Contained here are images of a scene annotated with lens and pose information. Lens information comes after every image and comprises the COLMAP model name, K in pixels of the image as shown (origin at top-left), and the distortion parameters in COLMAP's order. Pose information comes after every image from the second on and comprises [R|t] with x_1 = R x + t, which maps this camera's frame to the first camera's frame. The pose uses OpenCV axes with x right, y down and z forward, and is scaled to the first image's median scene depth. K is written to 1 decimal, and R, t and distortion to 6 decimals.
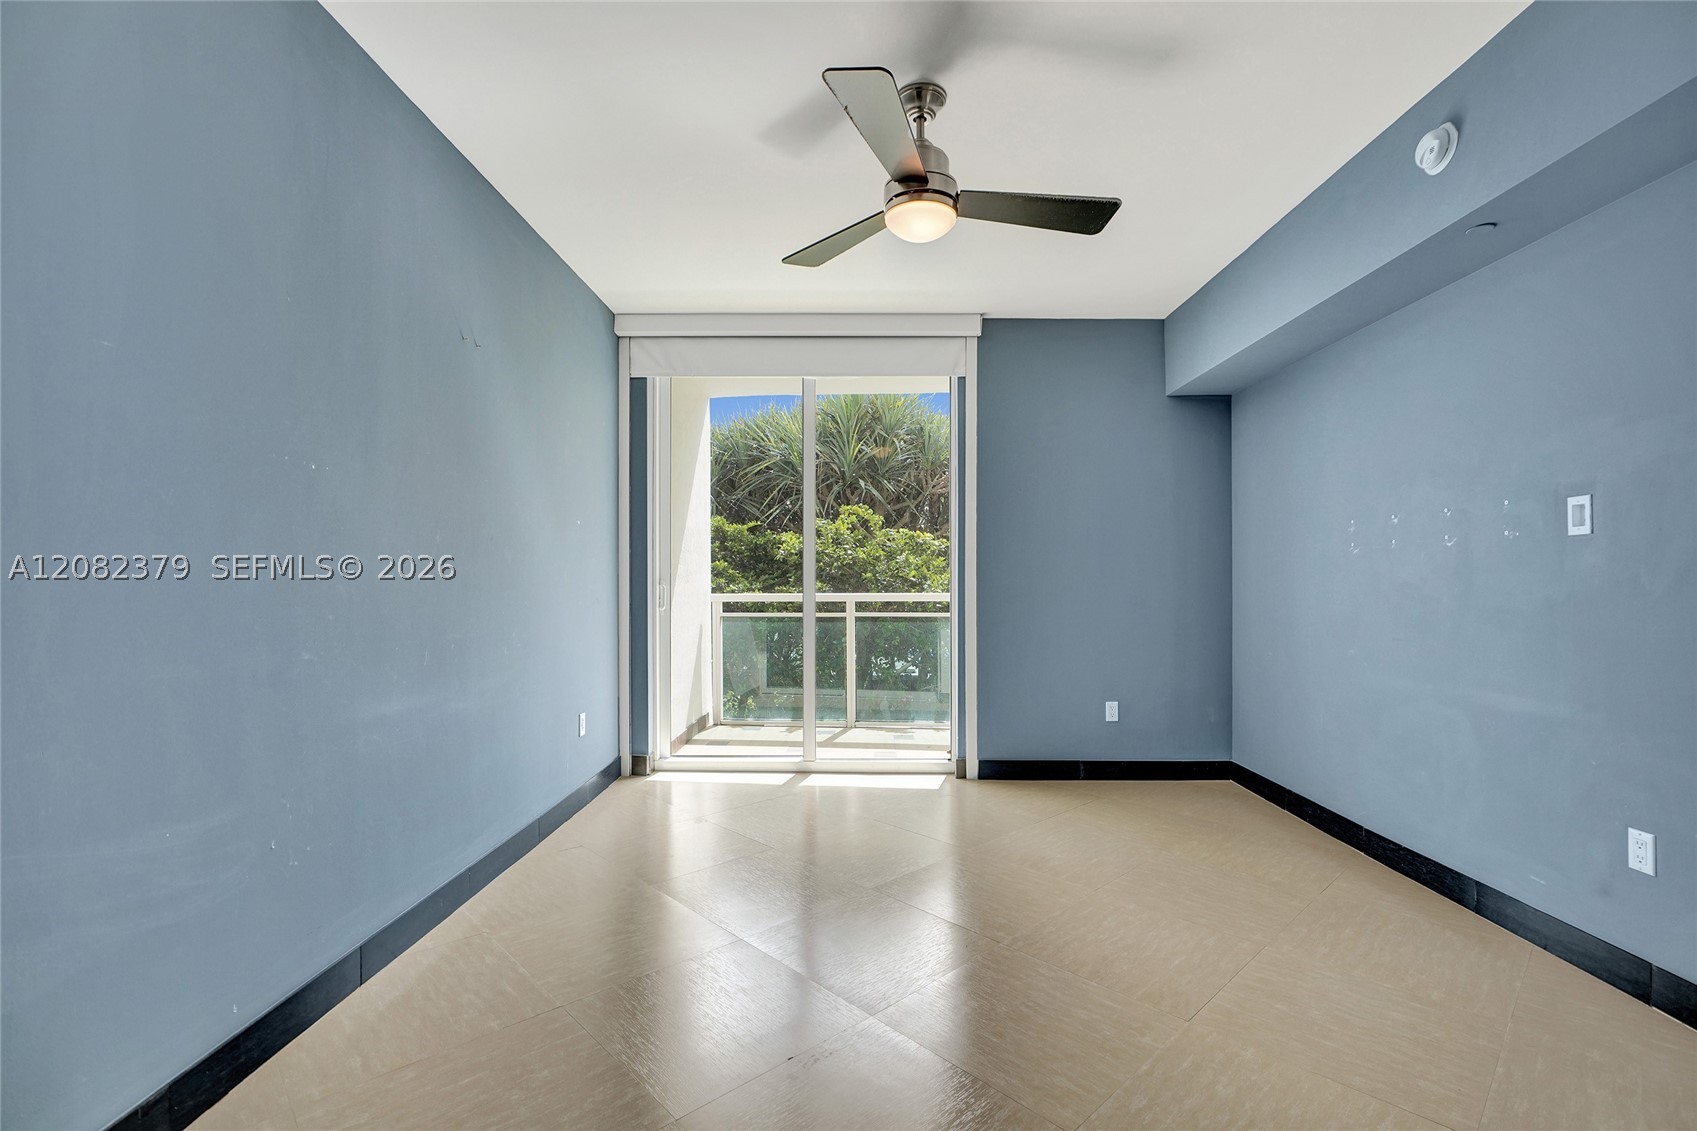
lens RADIAL K [[759.9, 0, 839.8], [0, 759.9, 571.1], [0, 0, 1]] dist [-0.009971, 0.003409]
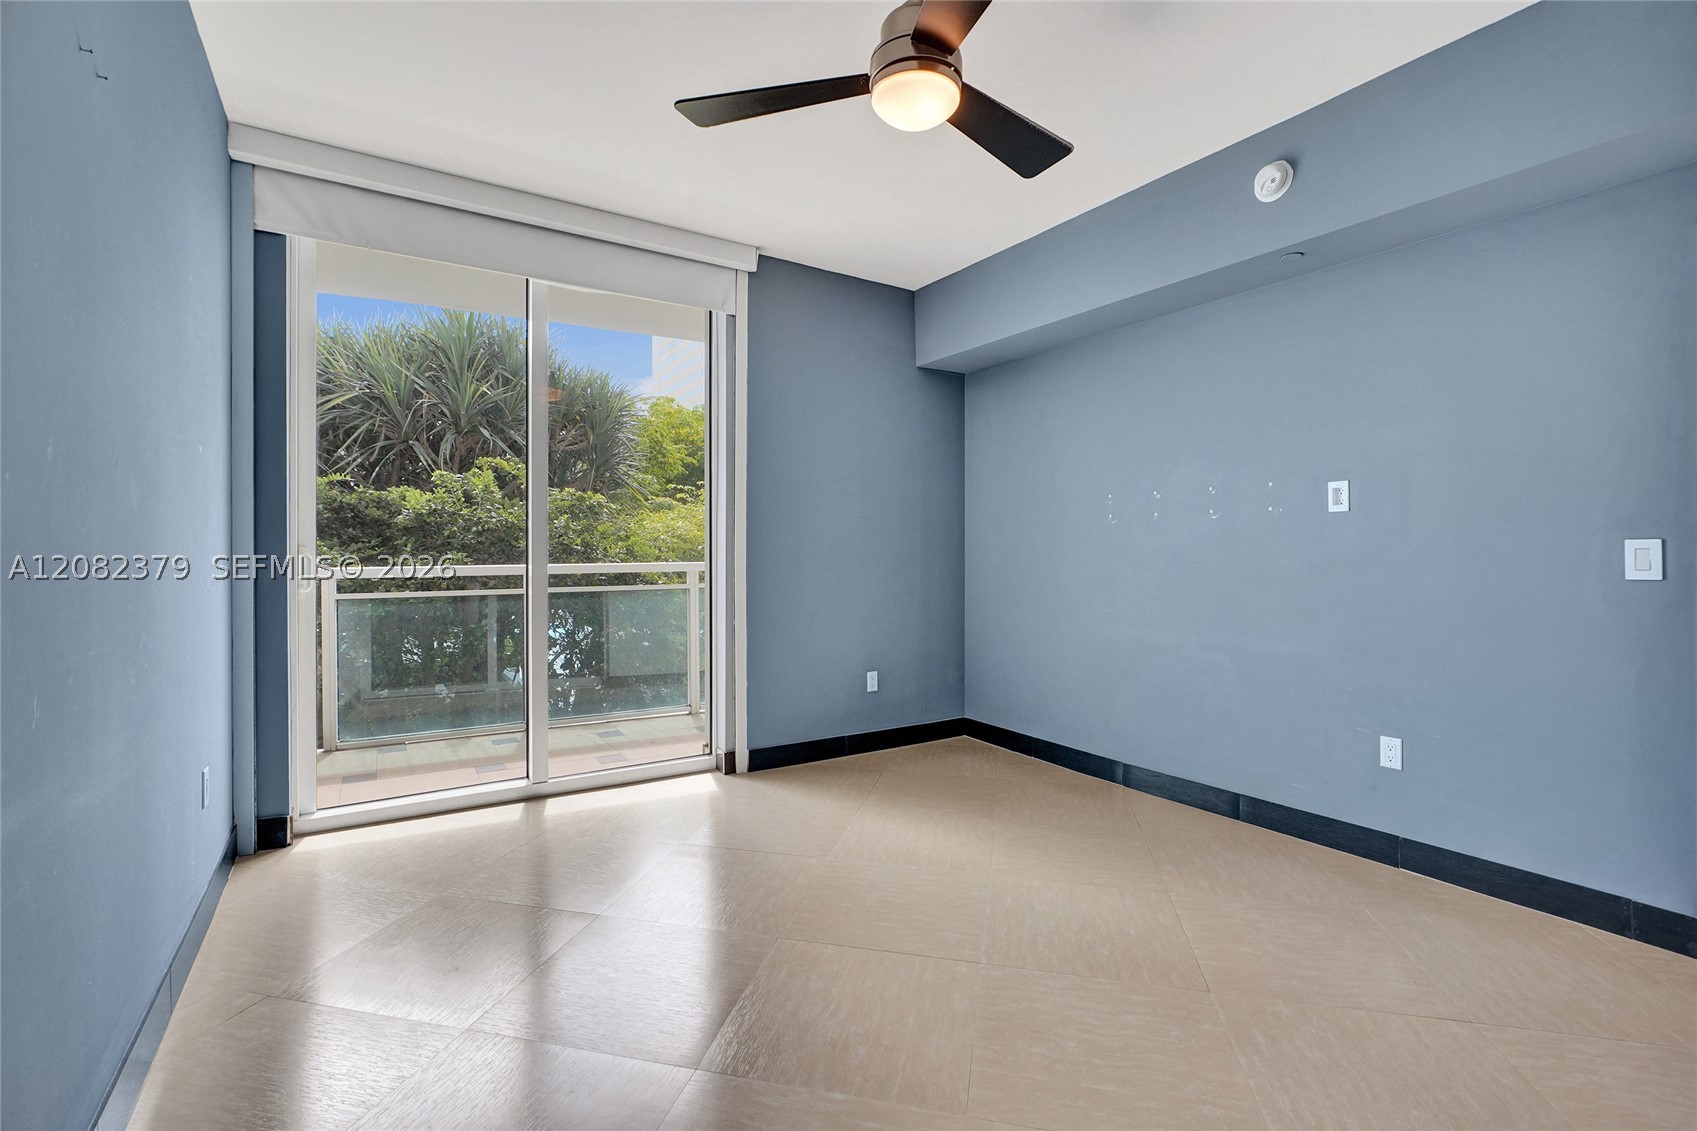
lens RADIAL K [[759.9, 0, 797.2], [0, 759.9, 545.4], [0, 0, 1]] dist [-0.009971, 0.003409]
pose [[0.834876, 0.004360, 0.550421, -0.257976], [-0.006948, 0.999972, 0.002618, 0.006511], [-0.550394, -0.006010, 0.834883, 0.227989]]
